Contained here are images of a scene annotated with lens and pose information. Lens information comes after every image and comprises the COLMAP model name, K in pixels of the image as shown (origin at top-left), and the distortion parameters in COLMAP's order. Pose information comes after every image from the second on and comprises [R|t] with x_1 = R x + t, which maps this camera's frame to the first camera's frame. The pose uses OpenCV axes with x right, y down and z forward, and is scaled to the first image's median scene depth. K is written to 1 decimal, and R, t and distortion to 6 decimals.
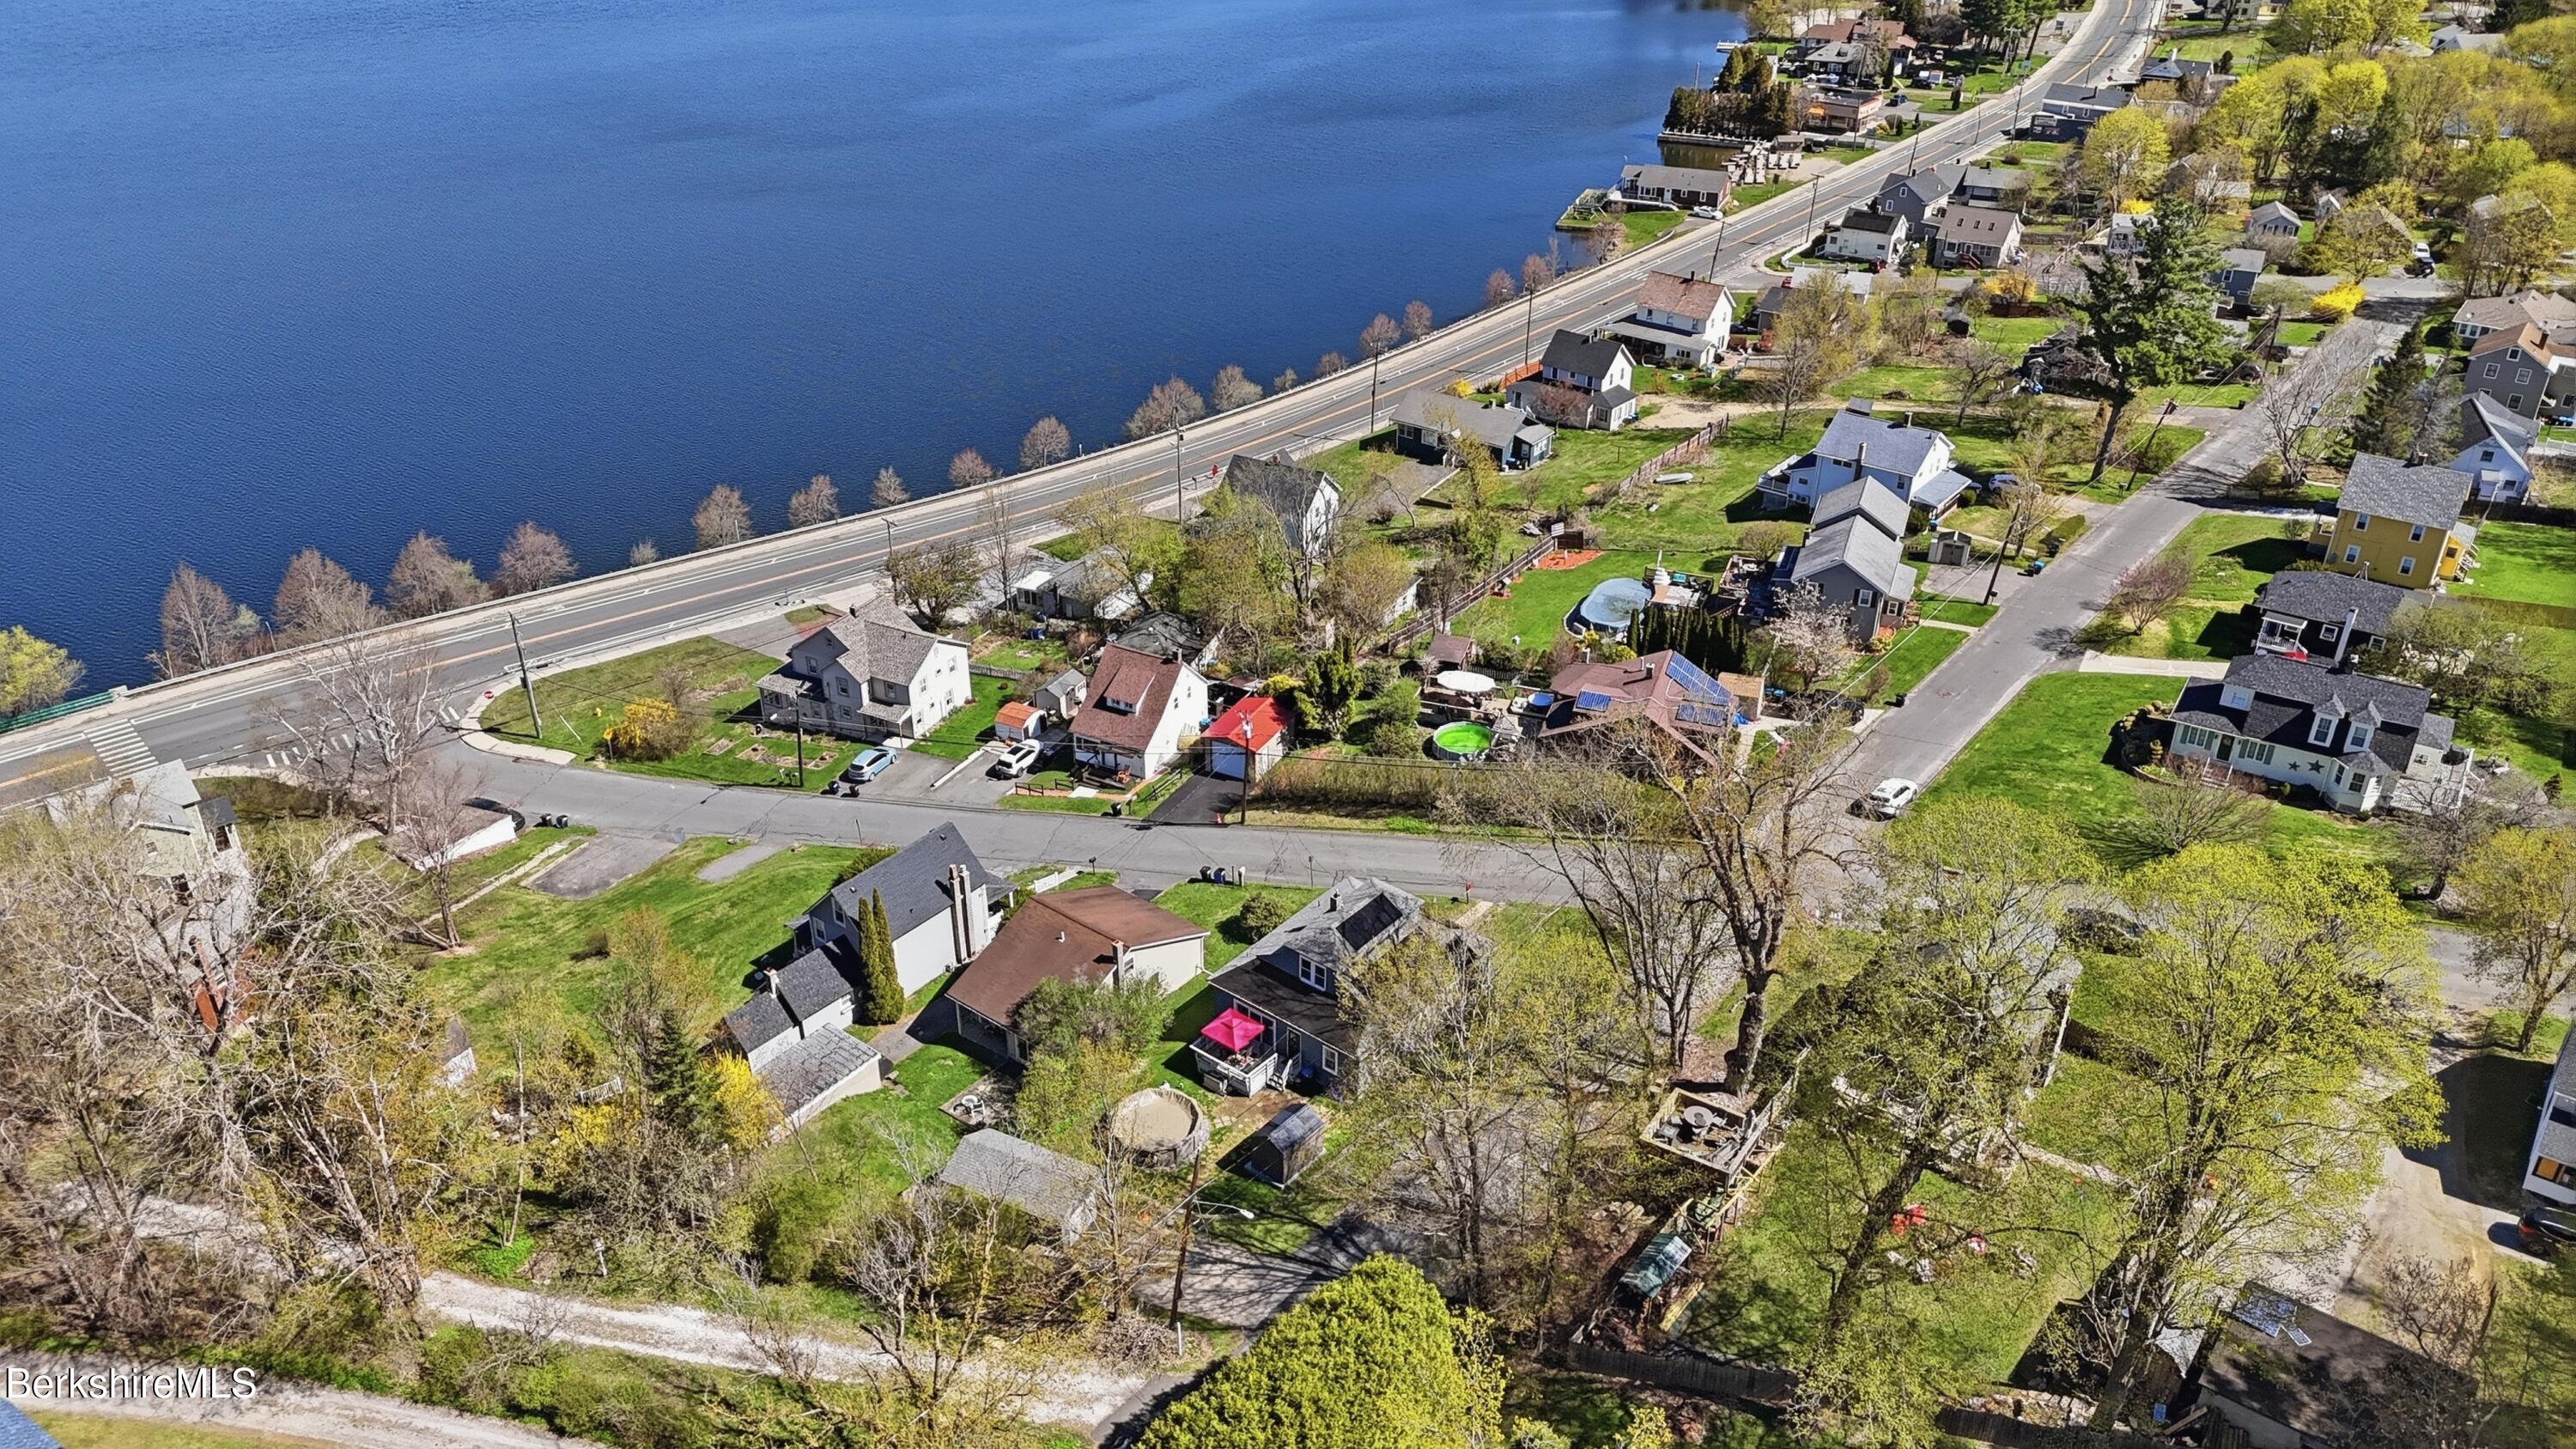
lens RADIAL K [[1881.1, 0, 1296.3], [0, 1881.1, 720.6], [0, 0, 1]] dist [0.081150, -0.078452]
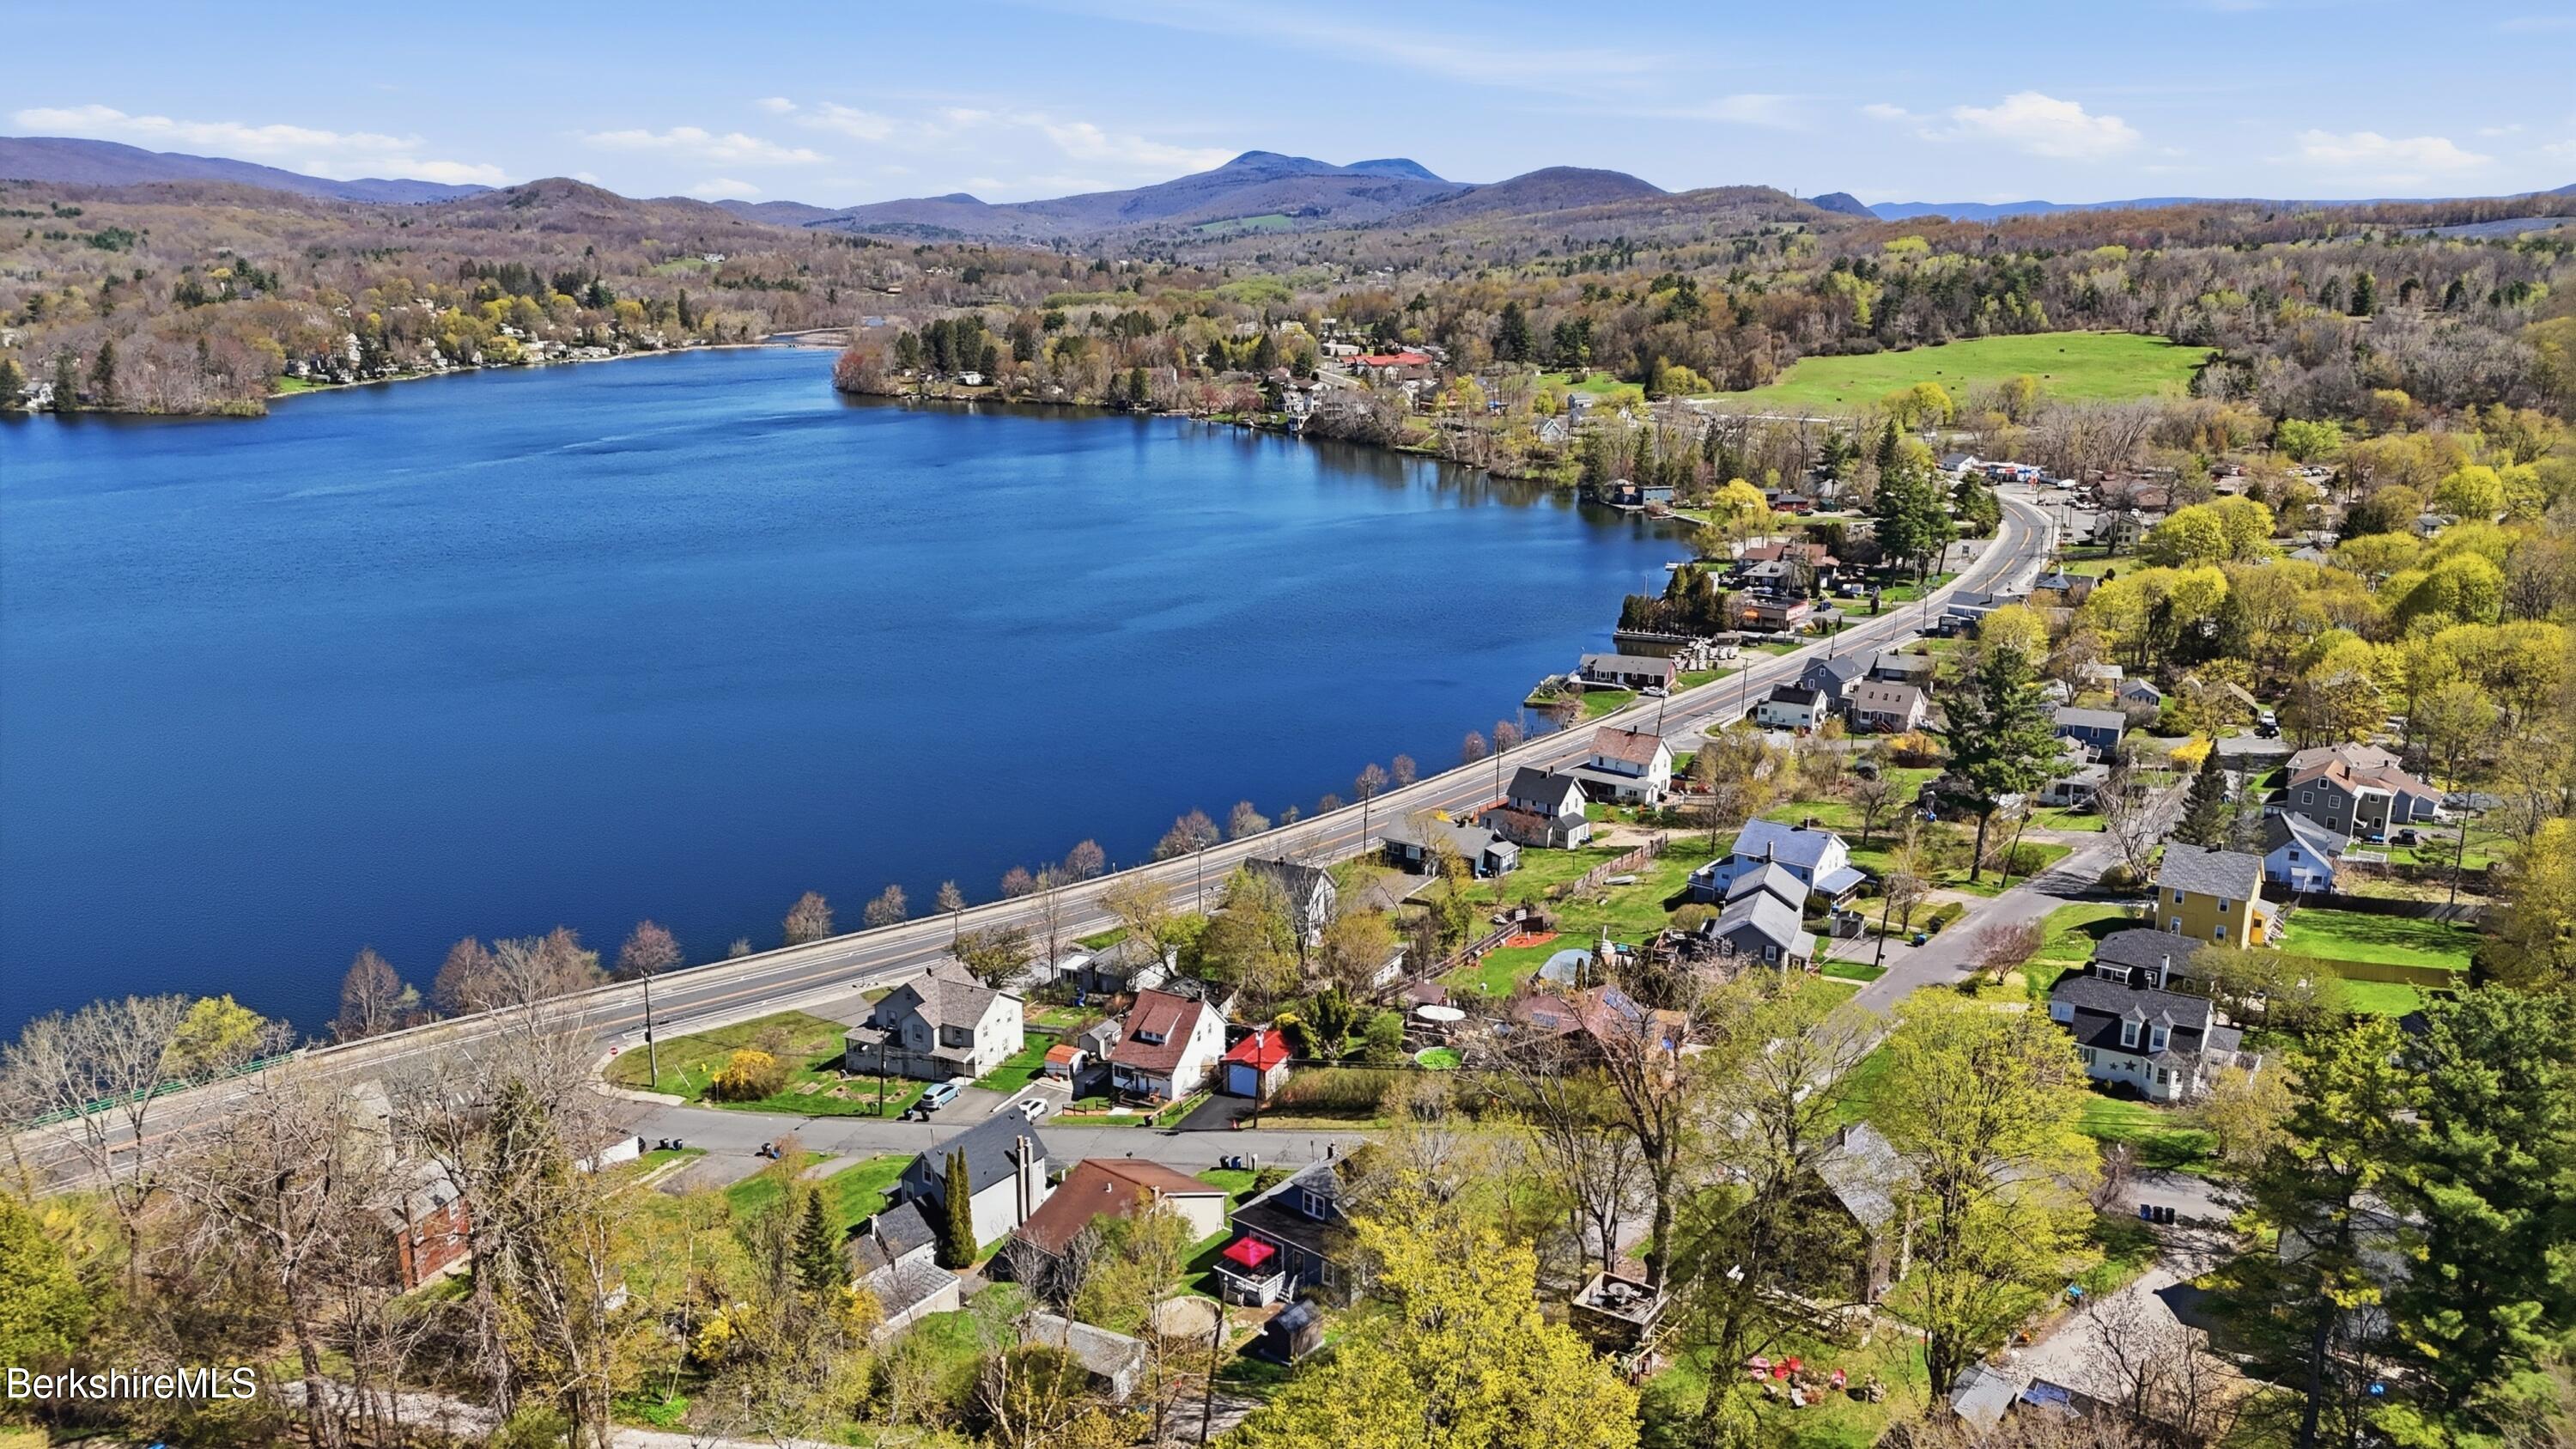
lens RADIAL K [[1881.1, 0, 1296.3], [0, 1881.1, 720.6], [0, 0, 1]] dist [0.081150, -0.078452]
pose [[0.999991, -0.003929, -0.001487, 0.000321], [0.003386, 0.963315, -0.268351, 0.104110], [0.002487, 0.268344, 0.963320, -0.182508]]
